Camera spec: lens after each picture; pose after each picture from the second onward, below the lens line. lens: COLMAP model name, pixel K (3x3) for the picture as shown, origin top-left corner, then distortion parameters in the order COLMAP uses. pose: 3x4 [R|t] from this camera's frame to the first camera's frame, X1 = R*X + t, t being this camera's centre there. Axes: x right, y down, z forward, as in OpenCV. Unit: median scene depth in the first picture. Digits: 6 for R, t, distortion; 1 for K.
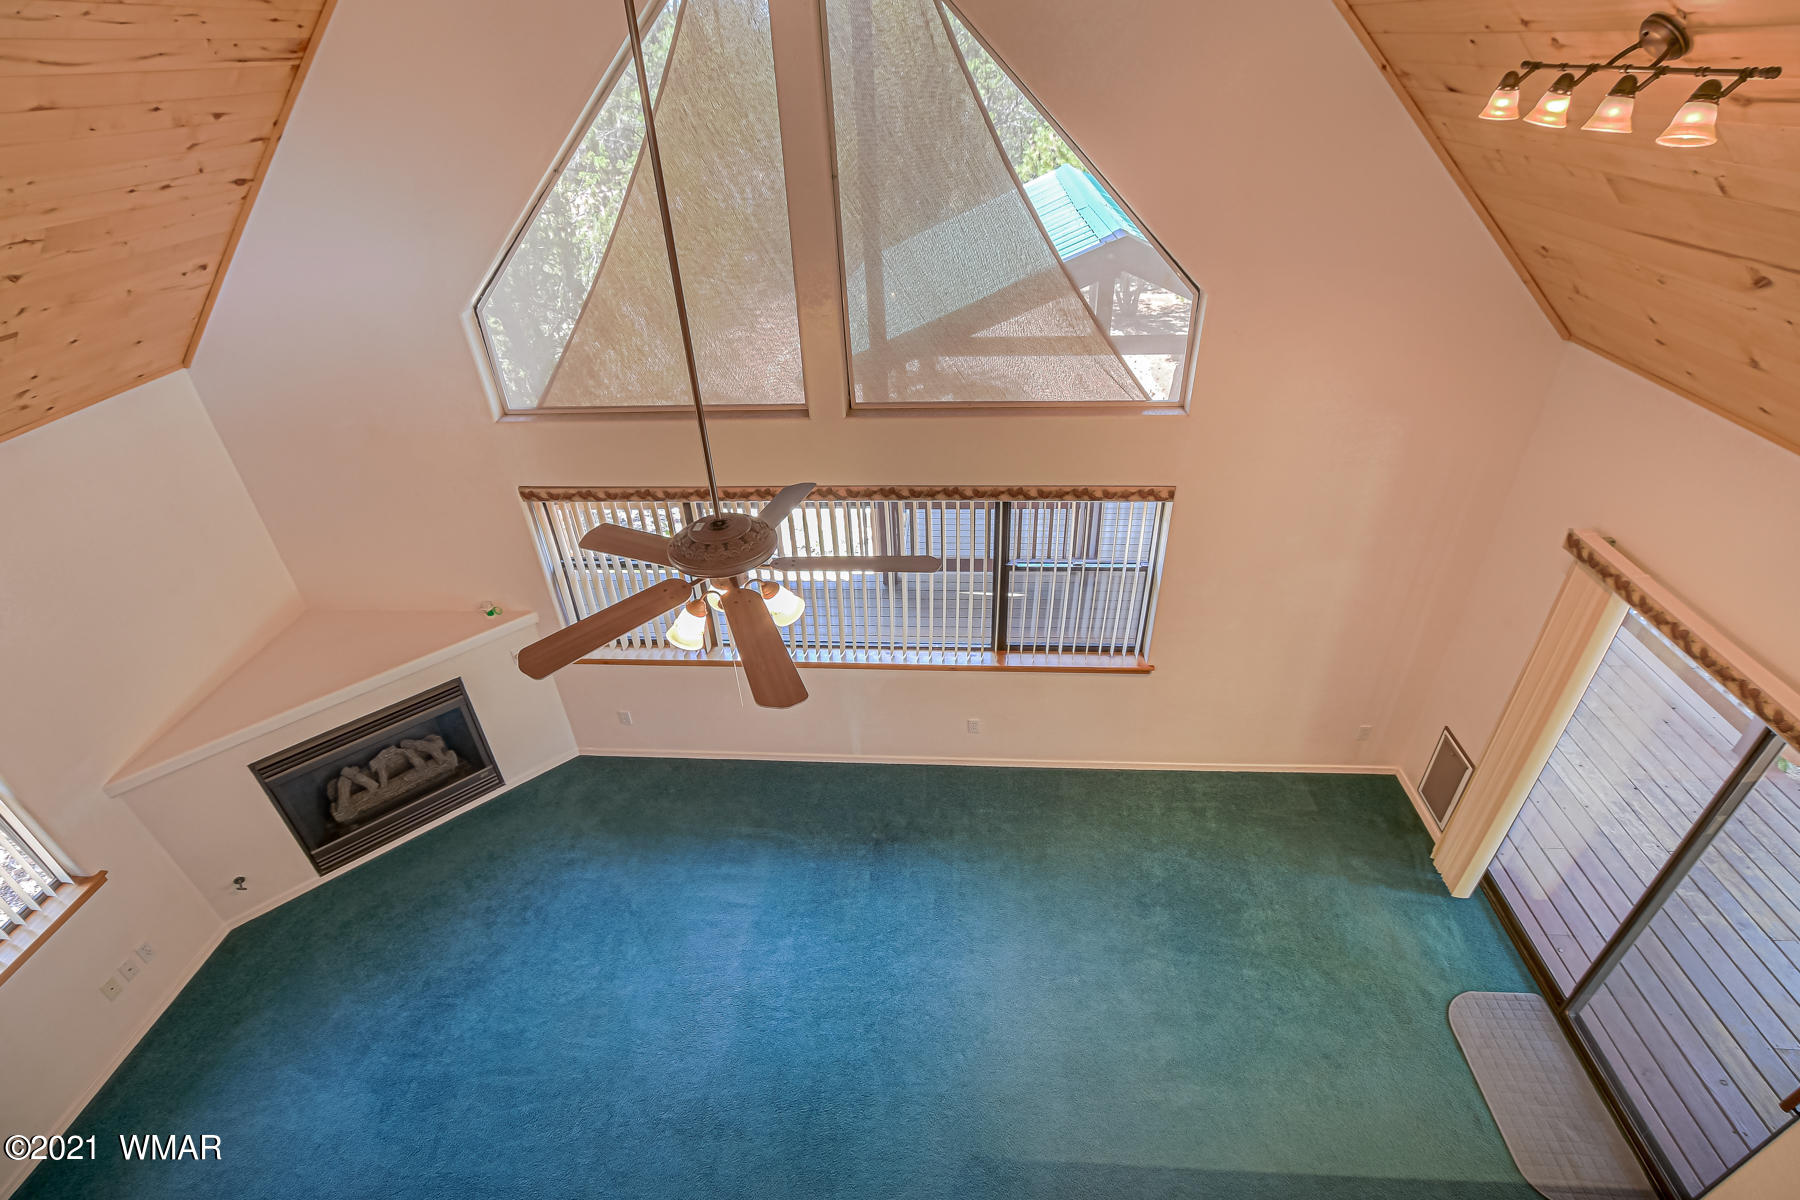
lens RADIAL K [[810.3, 0, 900.8], [0, 810.3, 608.9], [0, 0, 1]] dist [-0.025128, 0.000020]
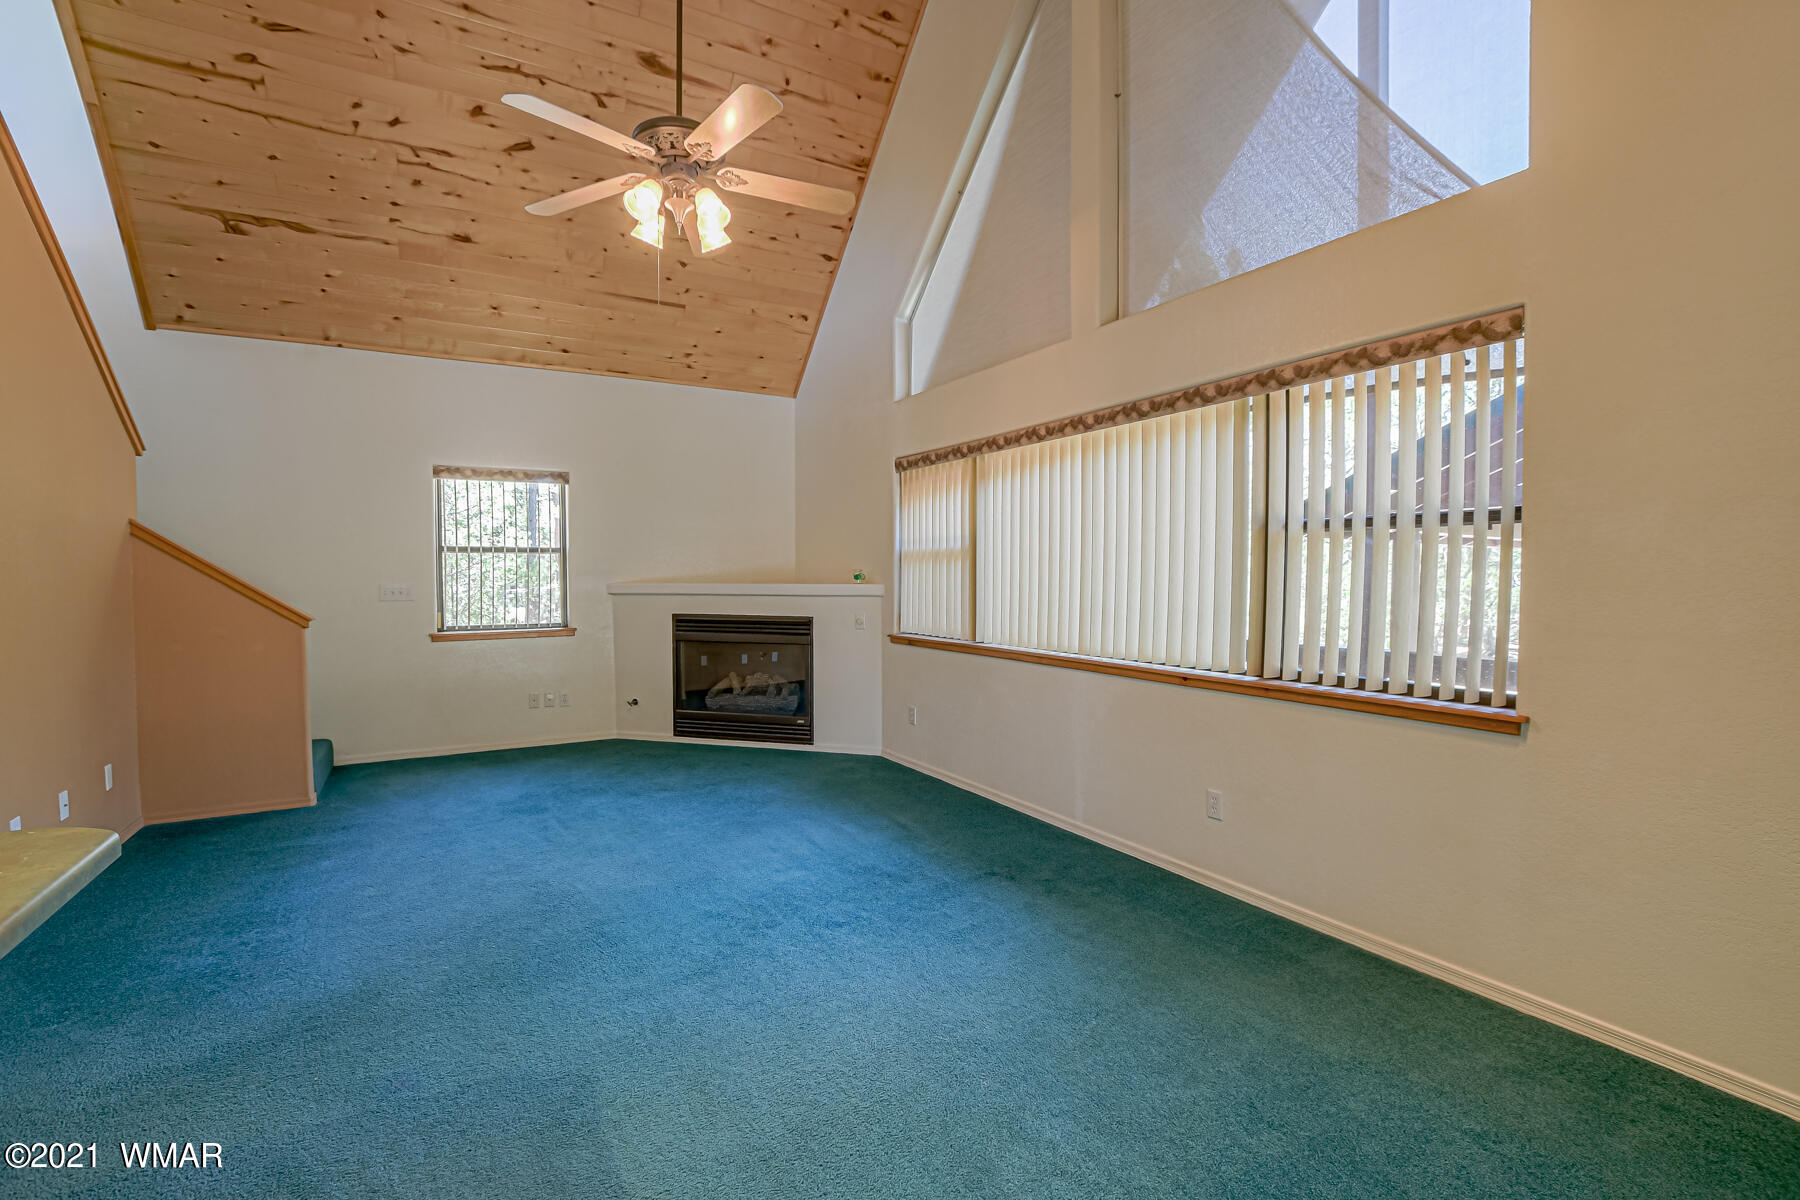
lens RADIAL K [[786.4, 0, 893.5], [0, 786.4, 604.0], [0, 0, 1]] dist [-0.028570, 0.000281]
pose [[0.572971, 0.076030, -0.816042, 0.528743], [-0.474934, 0.842268, -0.254994, 0.351848], [0.667939, 0.533670, 0.518704, 0.541393]]
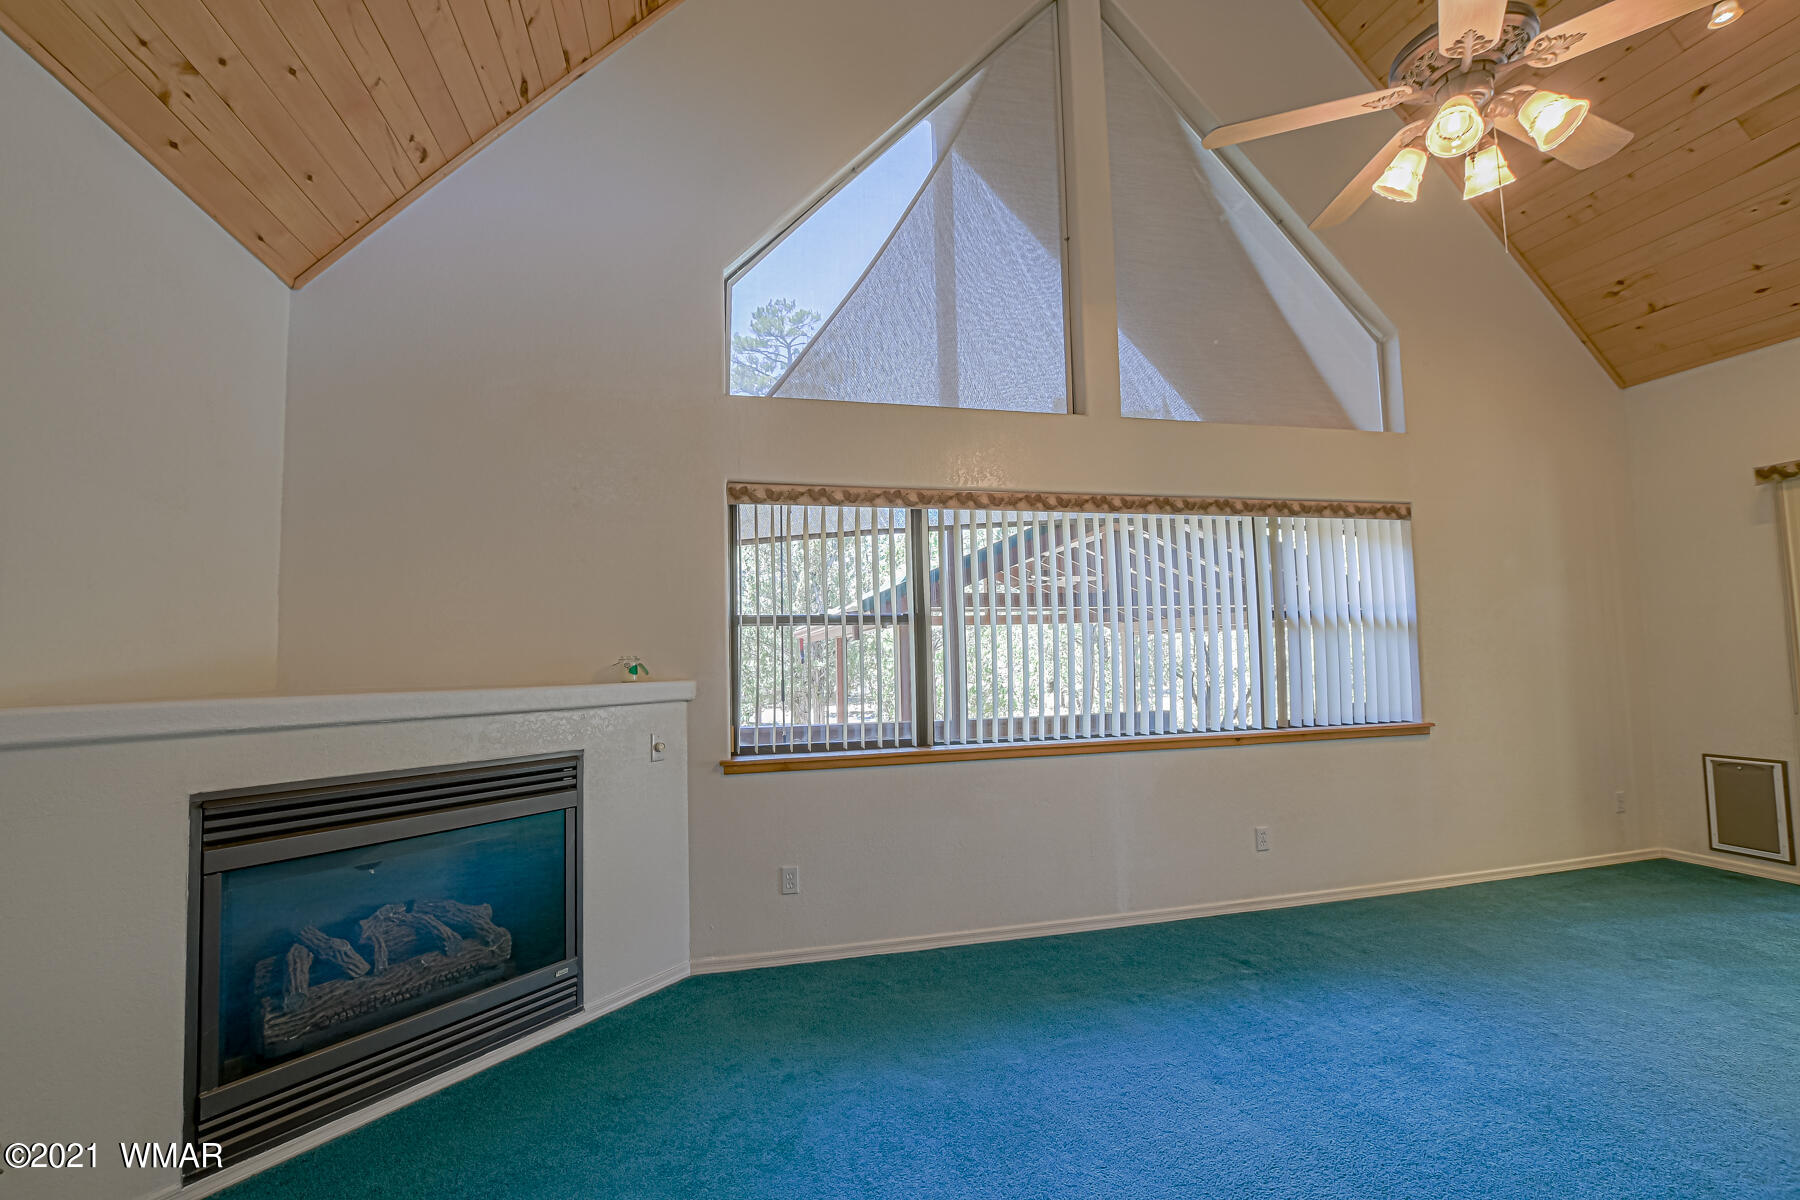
lens RADIAL K [[783.8, 0, 857.2], [0, 783.8, 662.6], [0, 0, 1]] dist [-0.040369, 0.008078]
pose [[0.955229, 0.027218, 0.294611, -0.609402], [0.156776, 0.797907, -0.582035, 0.464030], [-0.250915, 0.602165, 0.757918, 0.546615]]
